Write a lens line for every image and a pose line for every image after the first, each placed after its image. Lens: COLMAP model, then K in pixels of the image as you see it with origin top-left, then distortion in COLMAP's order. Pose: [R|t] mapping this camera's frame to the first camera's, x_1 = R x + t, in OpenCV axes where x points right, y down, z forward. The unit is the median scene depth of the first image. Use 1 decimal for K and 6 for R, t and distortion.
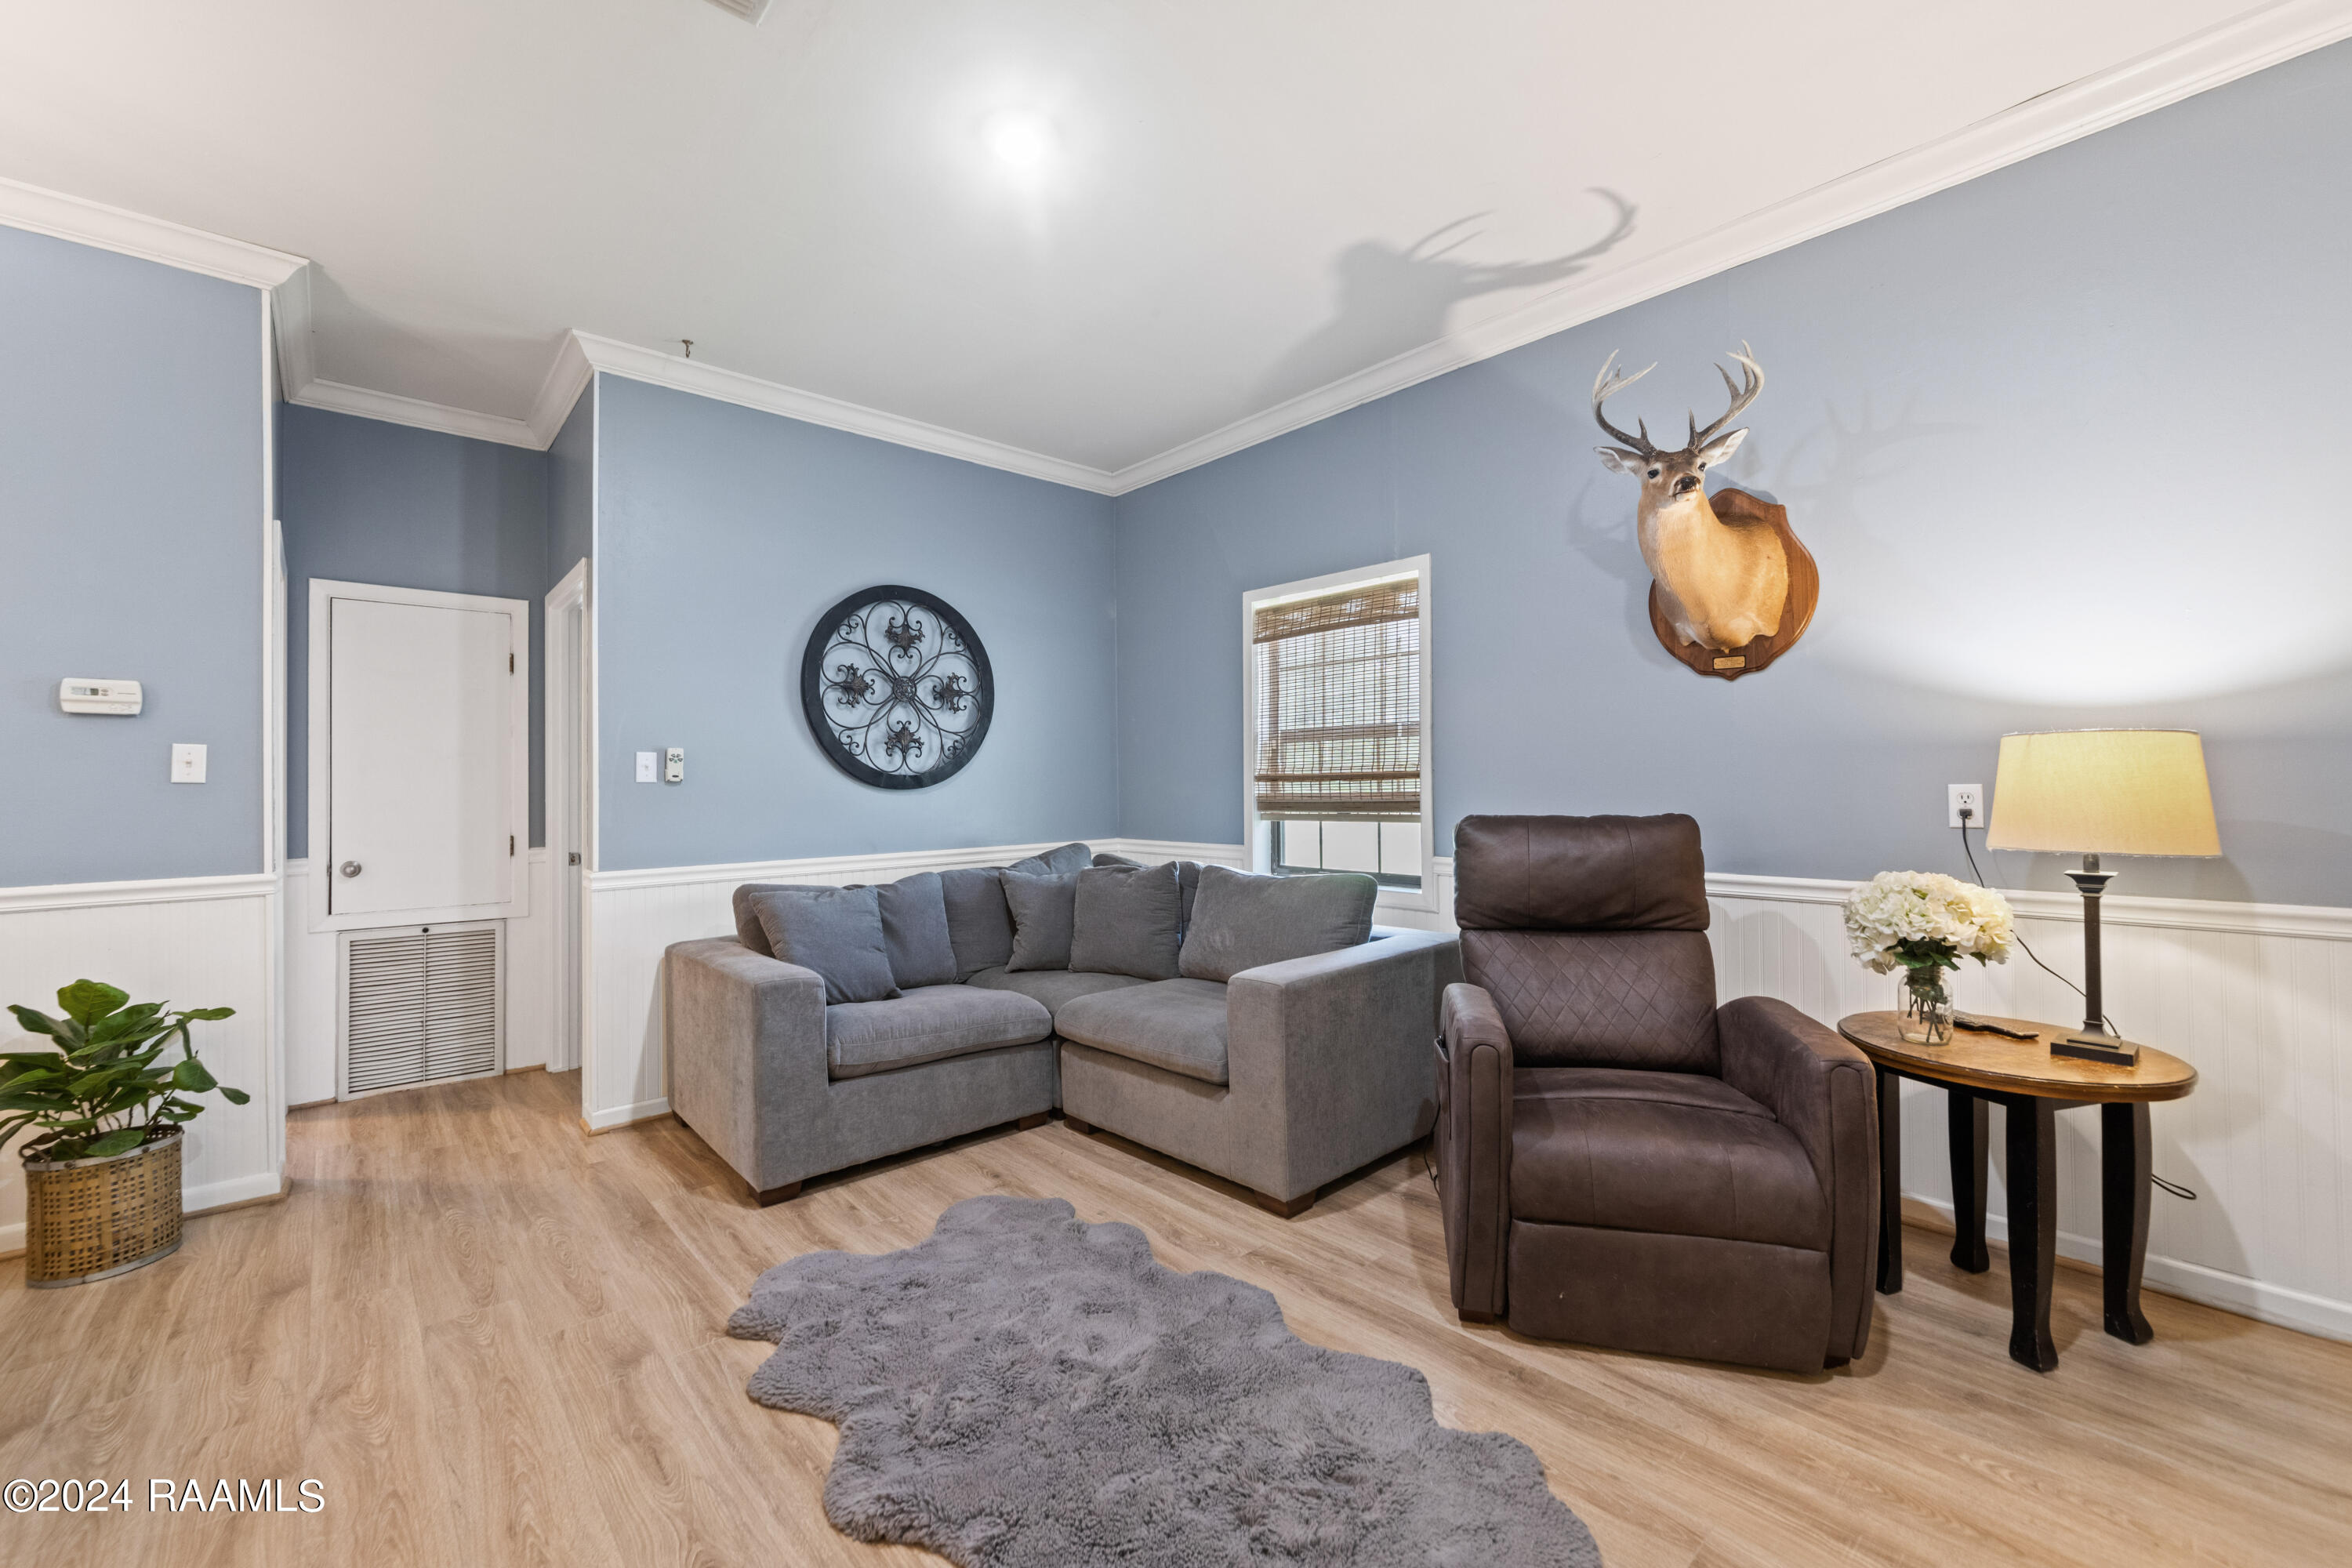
lens RADIAL K [[930.5, 0, 1129.1], [0, 930.5, 780.2], [0, 0, 1]] dist [-0.000353, -0.000130]
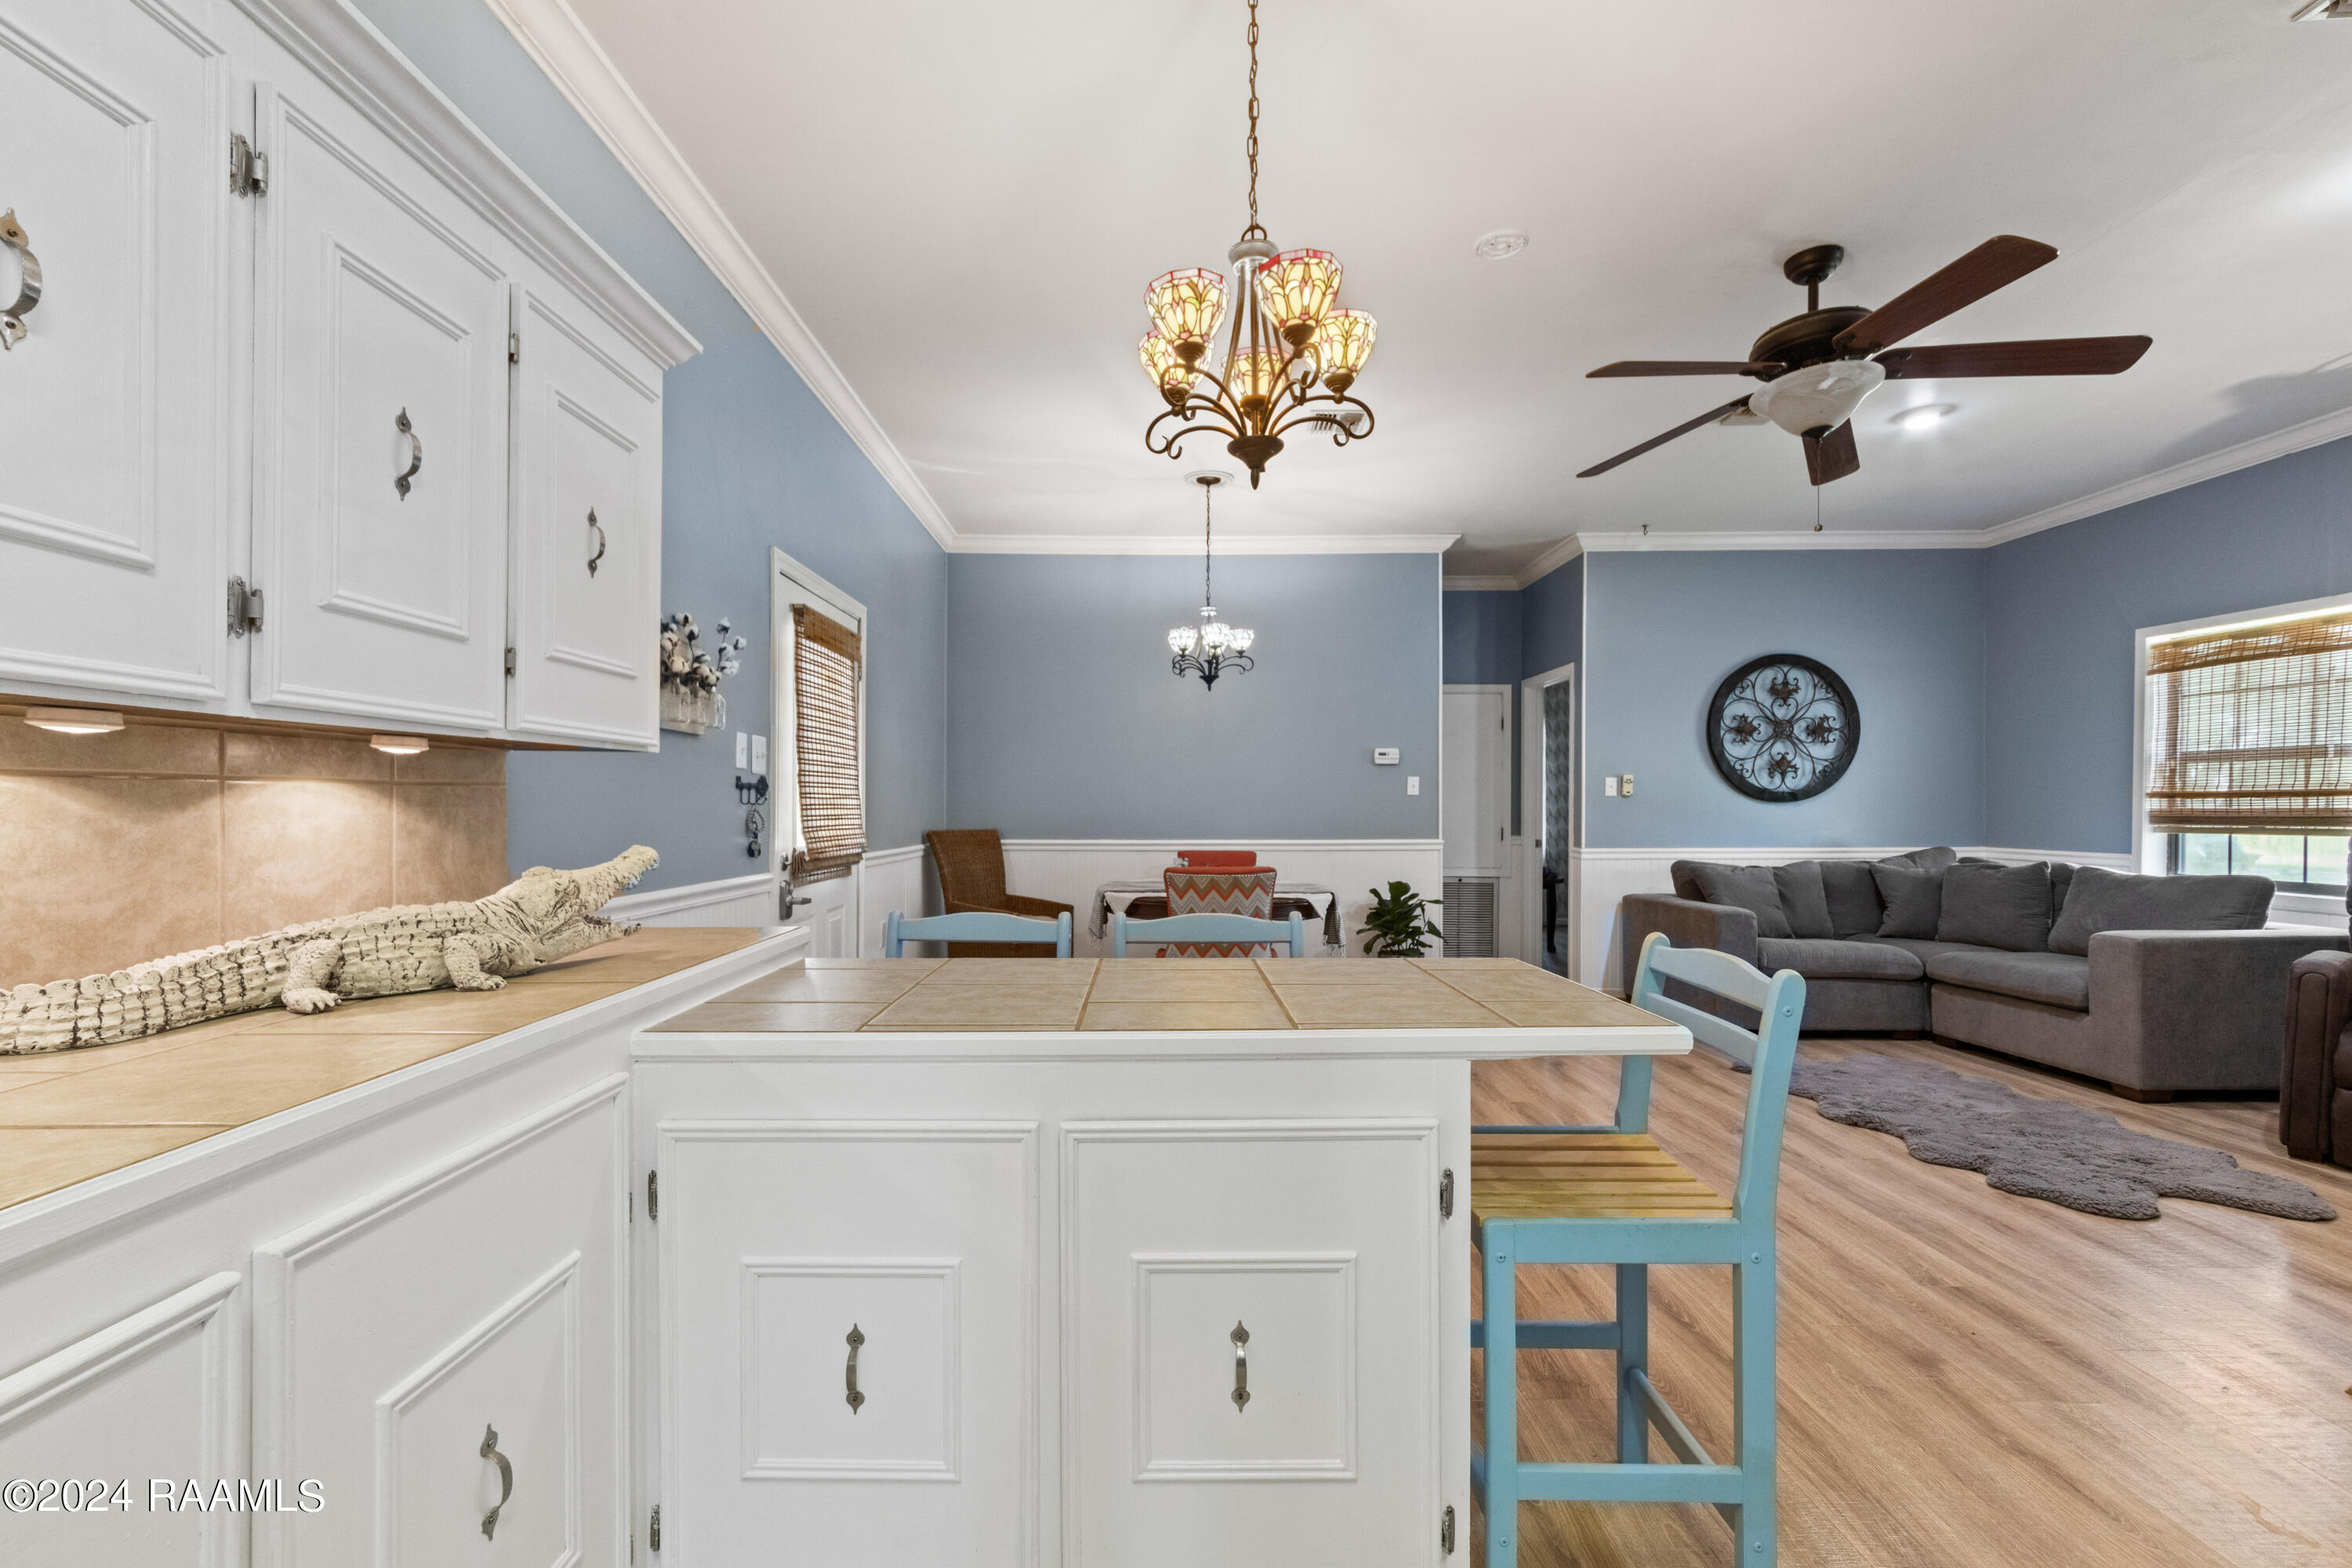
lens RADIAL K [[957.8, 0, 1152.5], [0, 957.8, 807.2], [0, 0, 1]] dist [-0.018993, 0.007886]
pose [[0.748359, 0.012297, -0.663180, -0.006336], [-0.002648, 0.999876, 0.015552, -0.002017], [0.663289, -0.009883, 0.748298, -0.740125]]
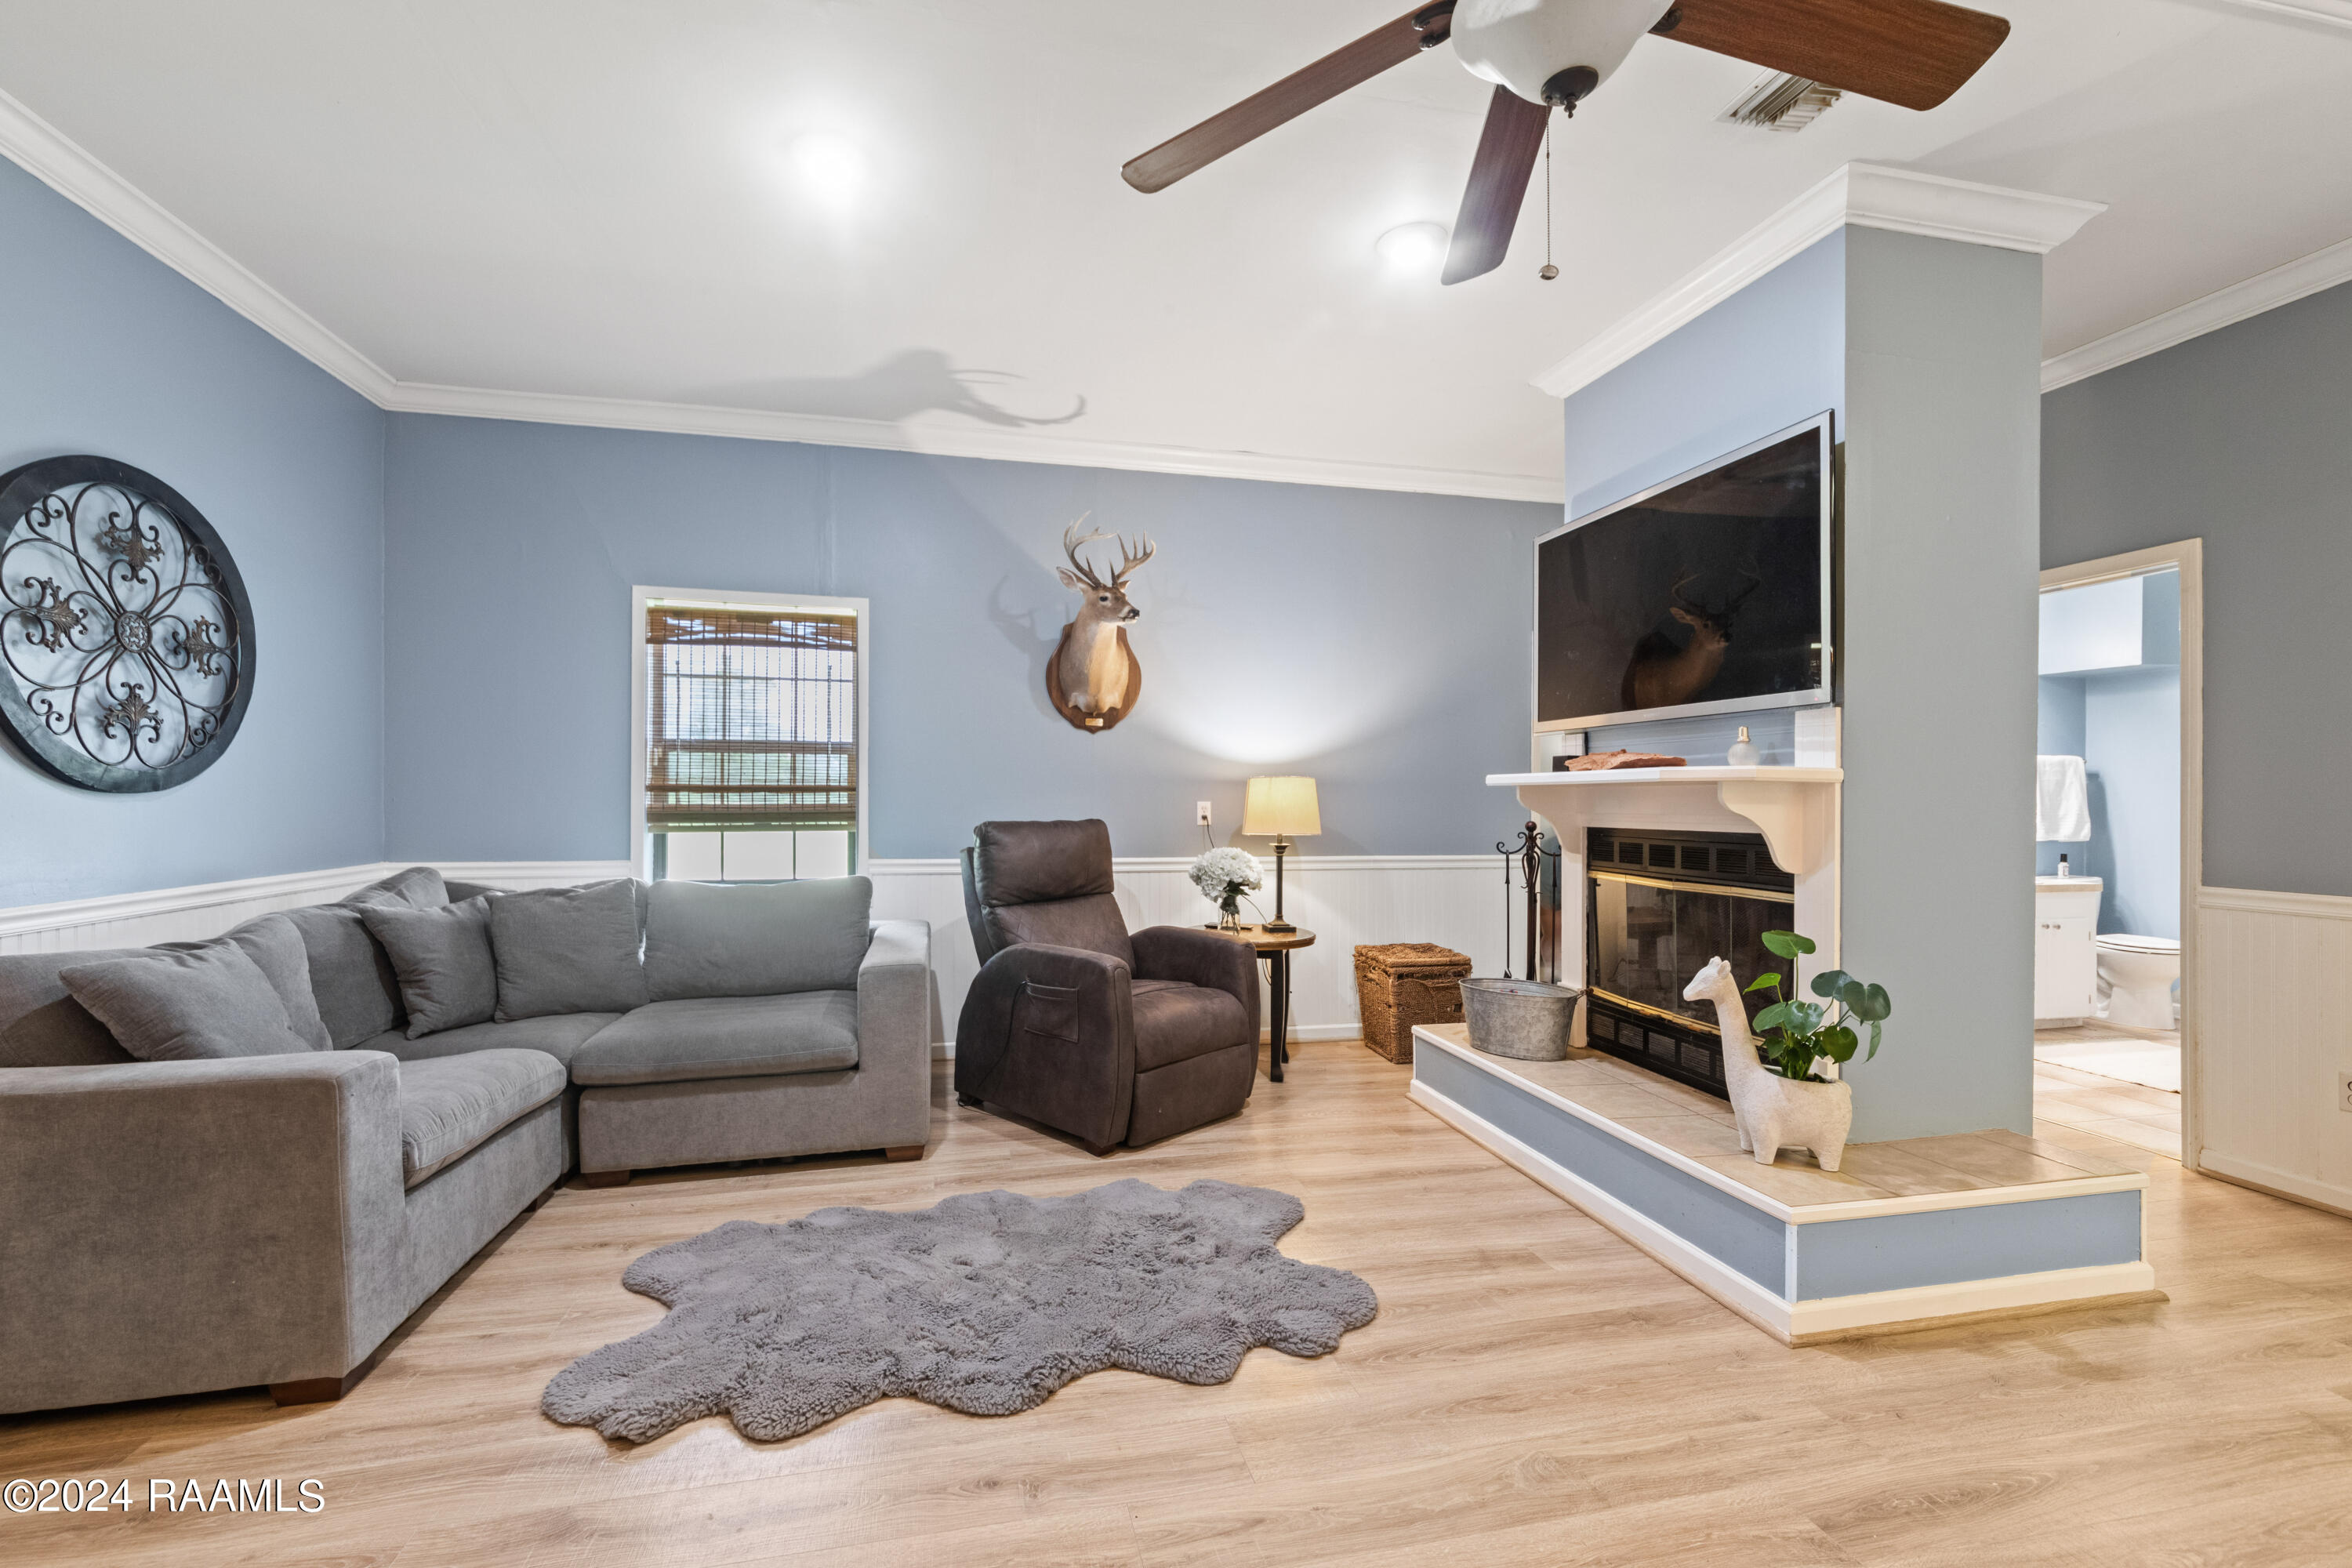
lens RADIAL K [[957.8, 0, 1152.5], [0, 957.8, 807.2], [0, 0, 1]] dist [-0.018993, 0.007886]
pose [[0.485199, 0.006384, 0.874380, -0.510942], [-0.016513, 0.999862, 0.001863, 0.008020], [-0.874248, -0.015343, 0.485238, 0.102350]]
